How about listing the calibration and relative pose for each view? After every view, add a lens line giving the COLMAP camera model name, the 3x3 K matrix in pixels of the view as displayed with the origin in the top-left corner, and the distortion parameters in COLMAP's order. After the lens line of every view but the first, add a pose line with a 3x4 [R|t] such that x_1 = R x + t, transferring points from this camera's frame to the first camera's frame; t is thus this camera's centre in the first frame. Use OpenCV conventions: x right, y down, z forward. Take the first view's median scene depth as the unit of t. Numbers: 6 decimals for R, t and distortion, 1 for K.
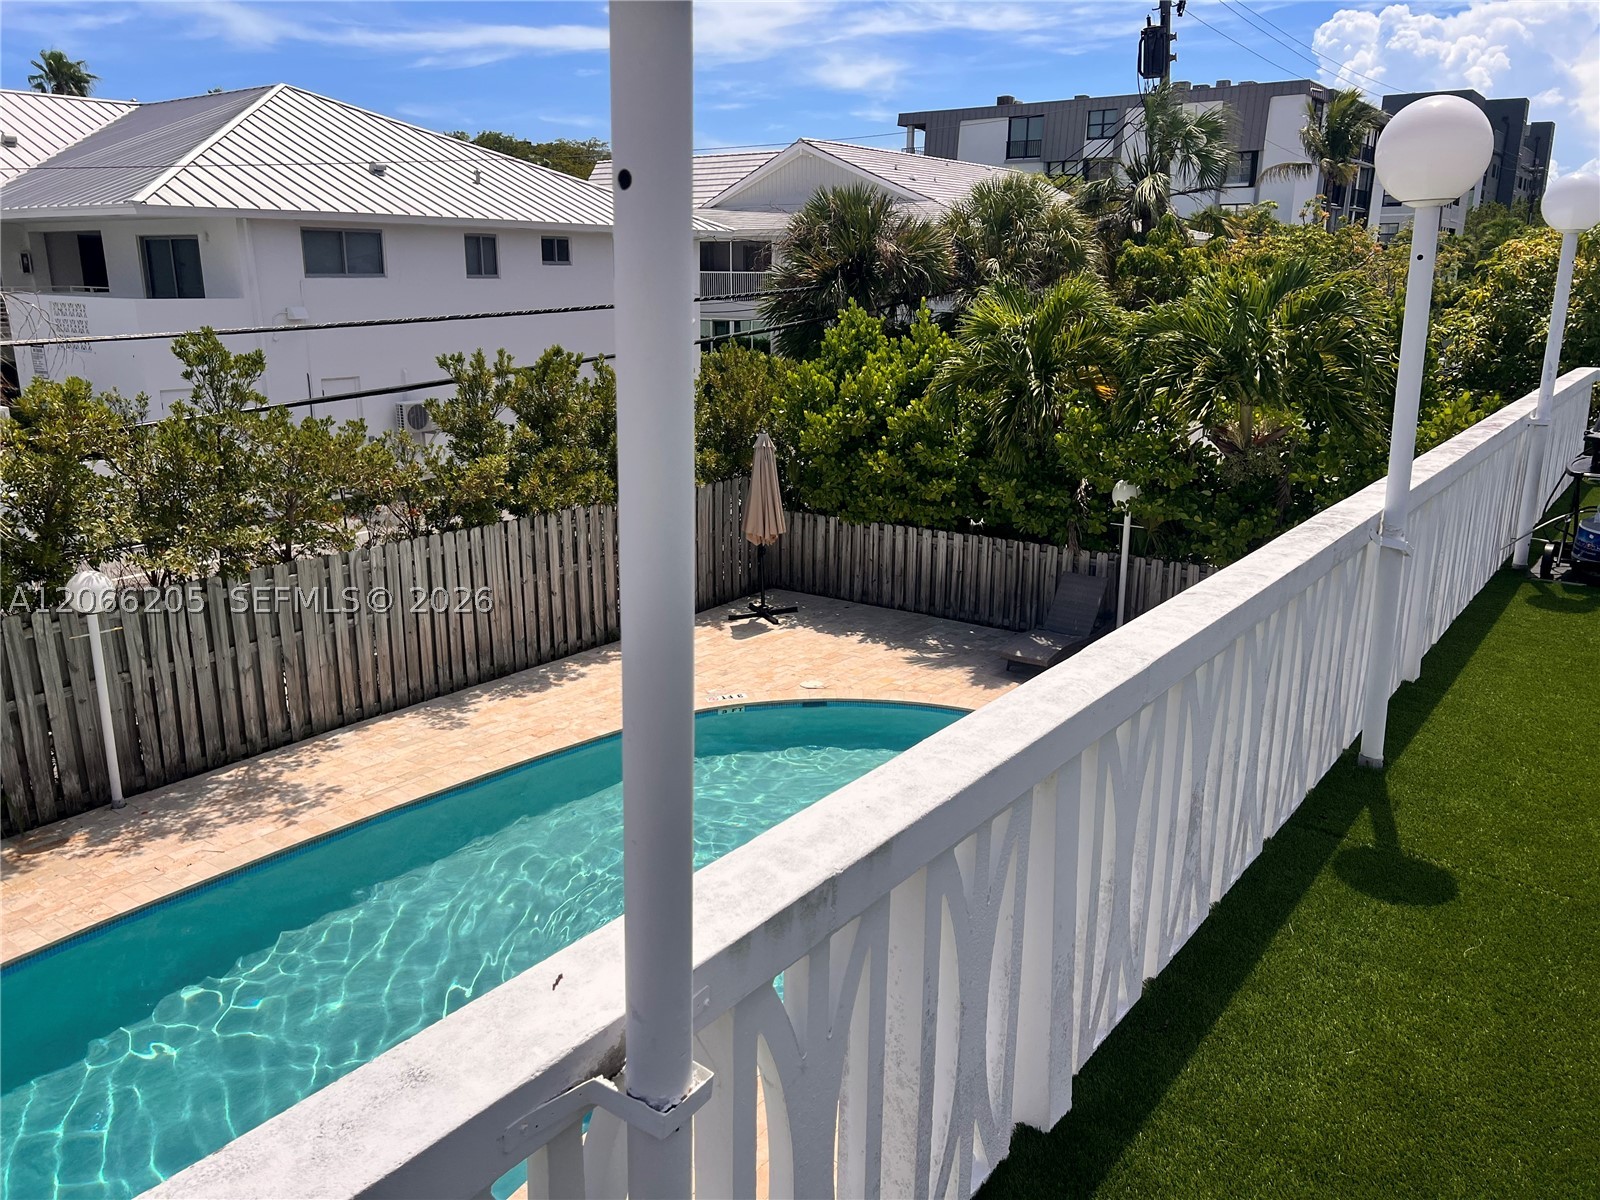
lens RADIAL K [[1190.9, 0, 791.3], [0, 1190.9, 580.2], [0, 0, 1]] dist [0.082714, -0.081309]
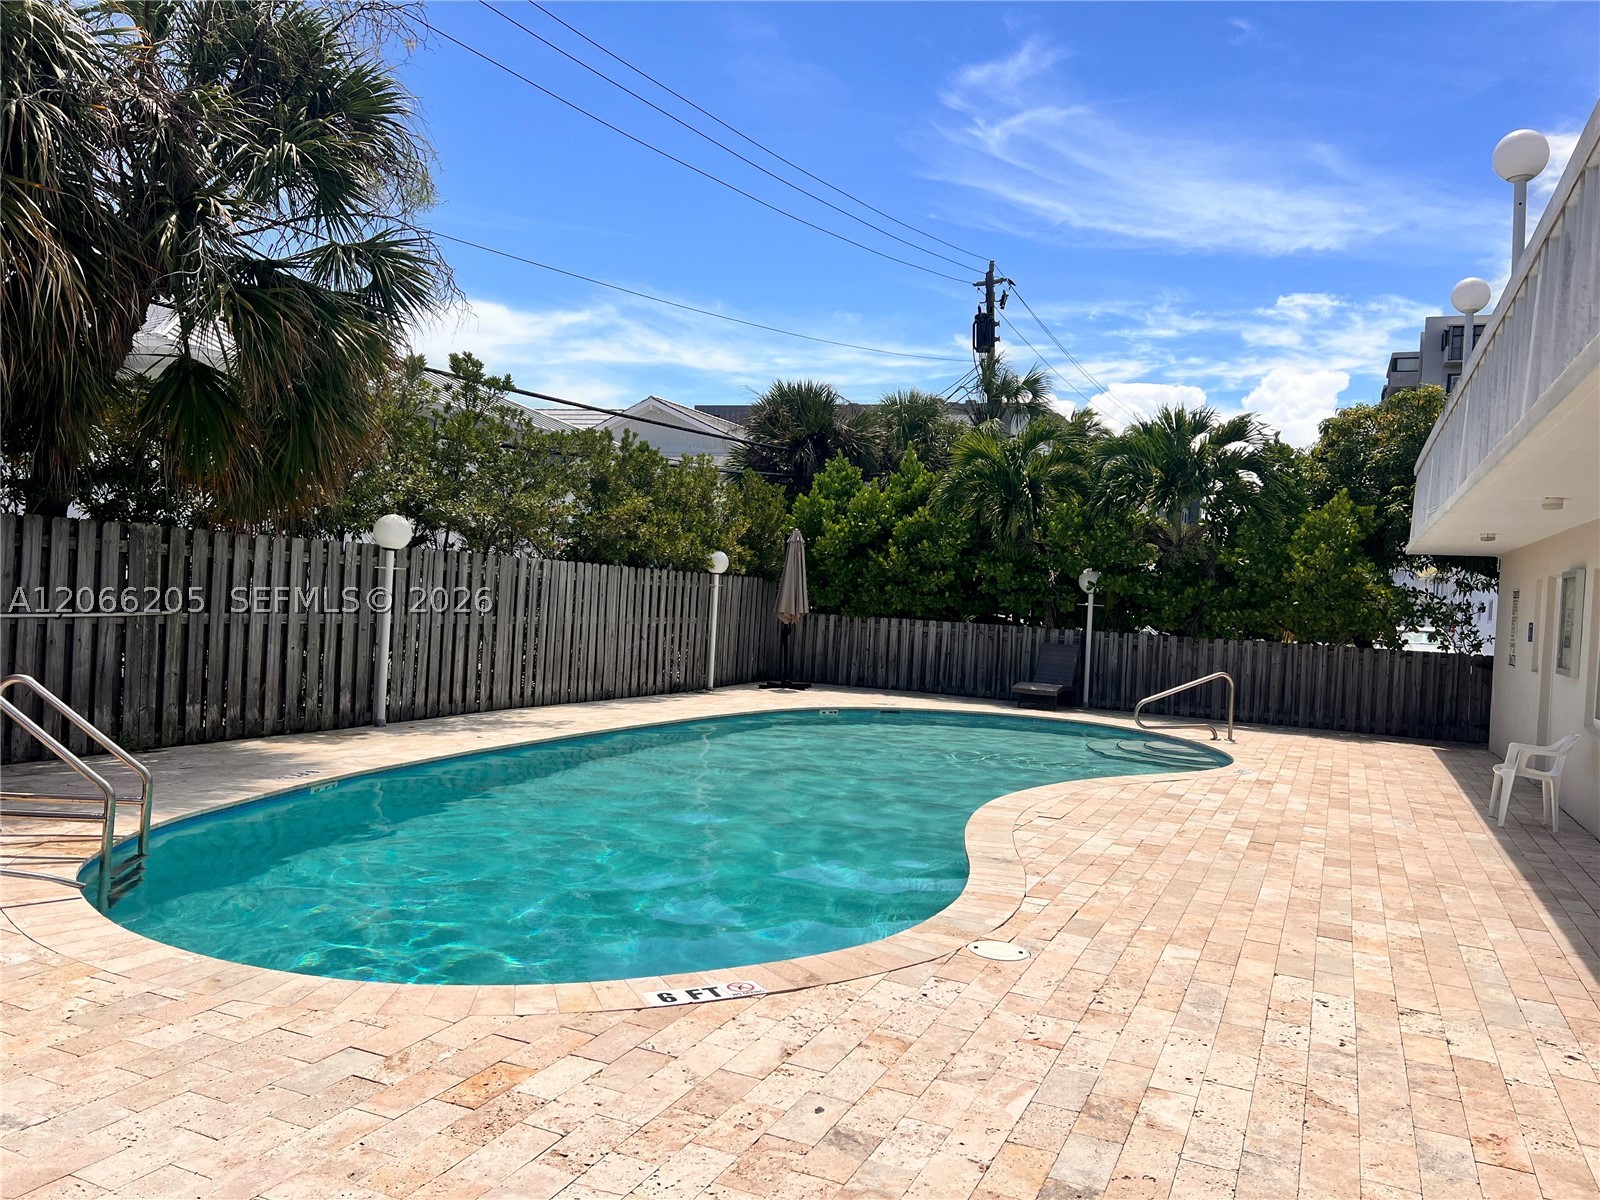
lens RADIAL K [[1192.3, 0, 800.0], [0, 1192.3, 600.0], [0, 0, 1]] dist [0.096770, -0.176374]
pose [[0.972197, 0.045505, 0.229700, -0.318654], [0.009952, 0.972020, -0.234689, 0.248427], [-0.233952, 0.230450, 0.944542, -0.139639]]
